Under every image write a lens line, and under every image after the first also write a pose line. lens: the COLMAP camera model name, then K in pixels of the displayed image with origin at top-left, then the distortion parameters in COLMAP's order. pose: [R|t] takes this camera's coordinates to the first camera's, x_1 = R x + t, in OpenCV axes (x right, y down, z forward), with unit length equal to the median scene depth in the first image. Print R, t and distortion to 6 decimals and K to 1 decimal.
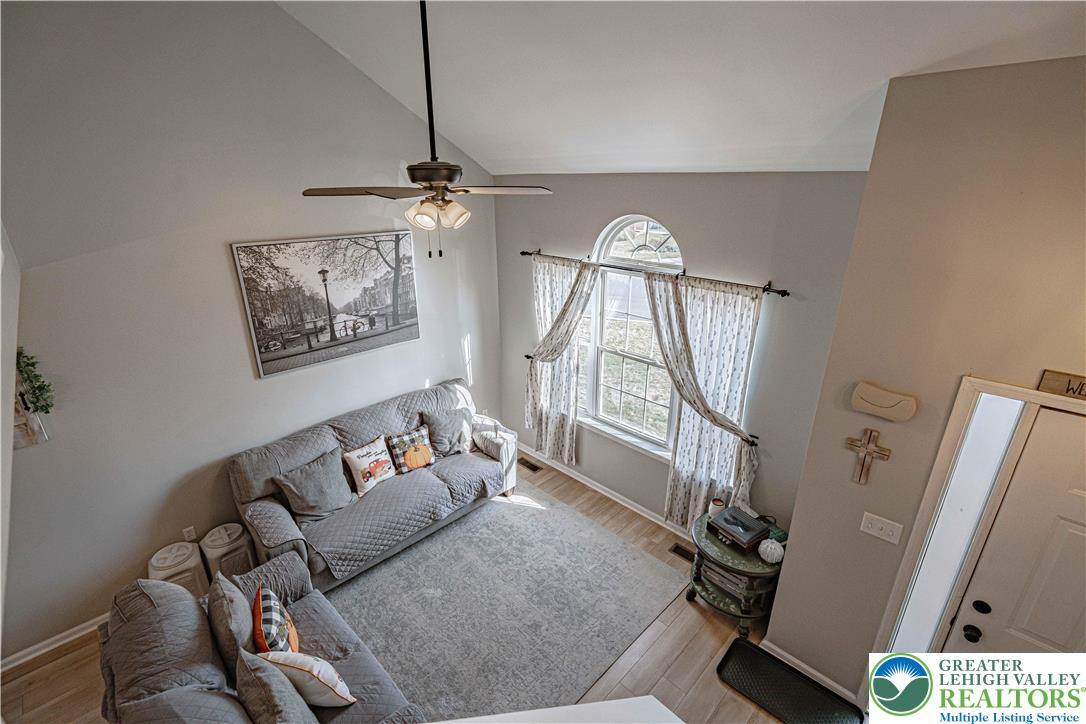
lens RADIAL K [[490.9, 0, 535.6], [0, 490.9, 370.5], [0, 0, 1]] dist [0.000929, 0.000308]
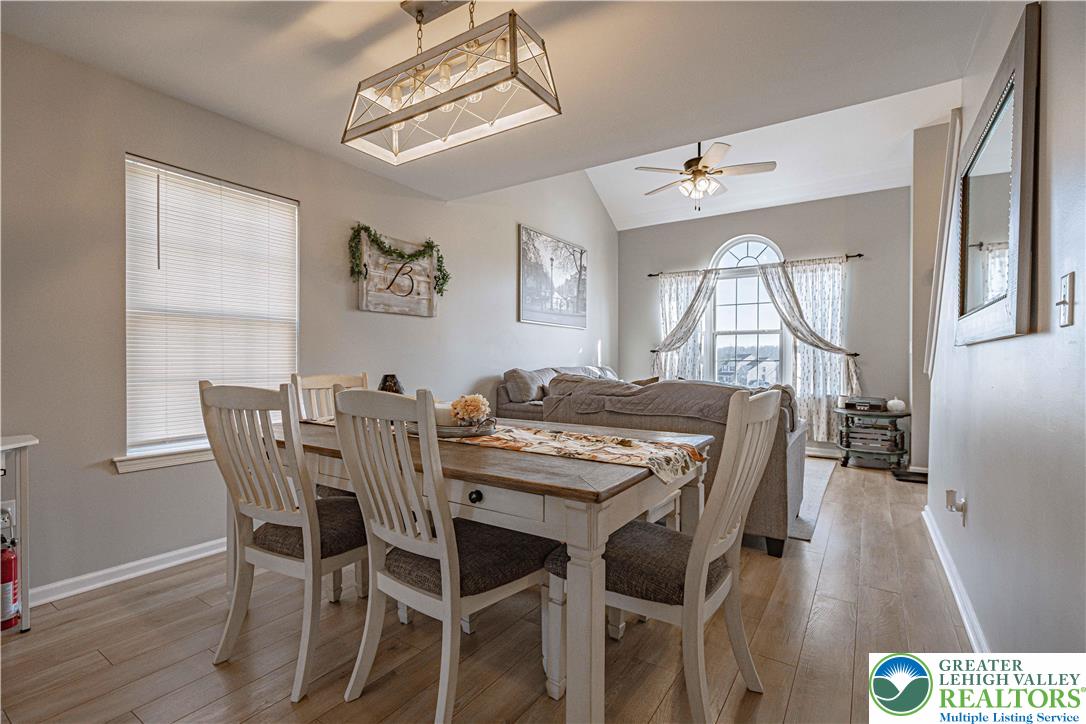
lens RADIAL K [[497.1, 0, 546.1], [0, 497.1, 358.1], [0, 0, 1]] dist [-0.002214, 0.000280]
pose [[0.977478, 0.008349, 0.210873, -0.764315], [0.069098, 0.931476, -0.357180, 0.590060], [-0.199406, 0.363706, 0.909920, -0.207044]]
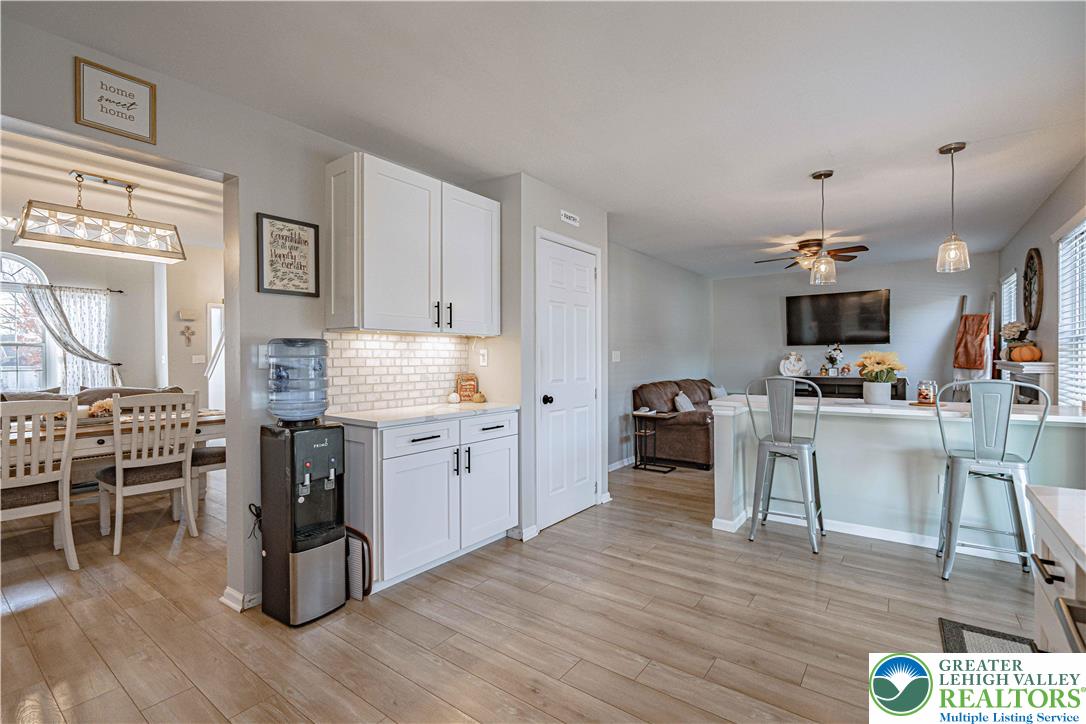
lens RADIAL K [[495.1, 0, 527.1], [0, 495.1, 364.0], [0, 0, 1]] dist [-0.002729, -0.000139]
pose [[-0.122555, -0.006476, 0.992441, -1.700934], [0.363906, 0.930038, 0.051007, 0.612698], [-0.923338, 0.367406, -0.111624, -0.344694]]
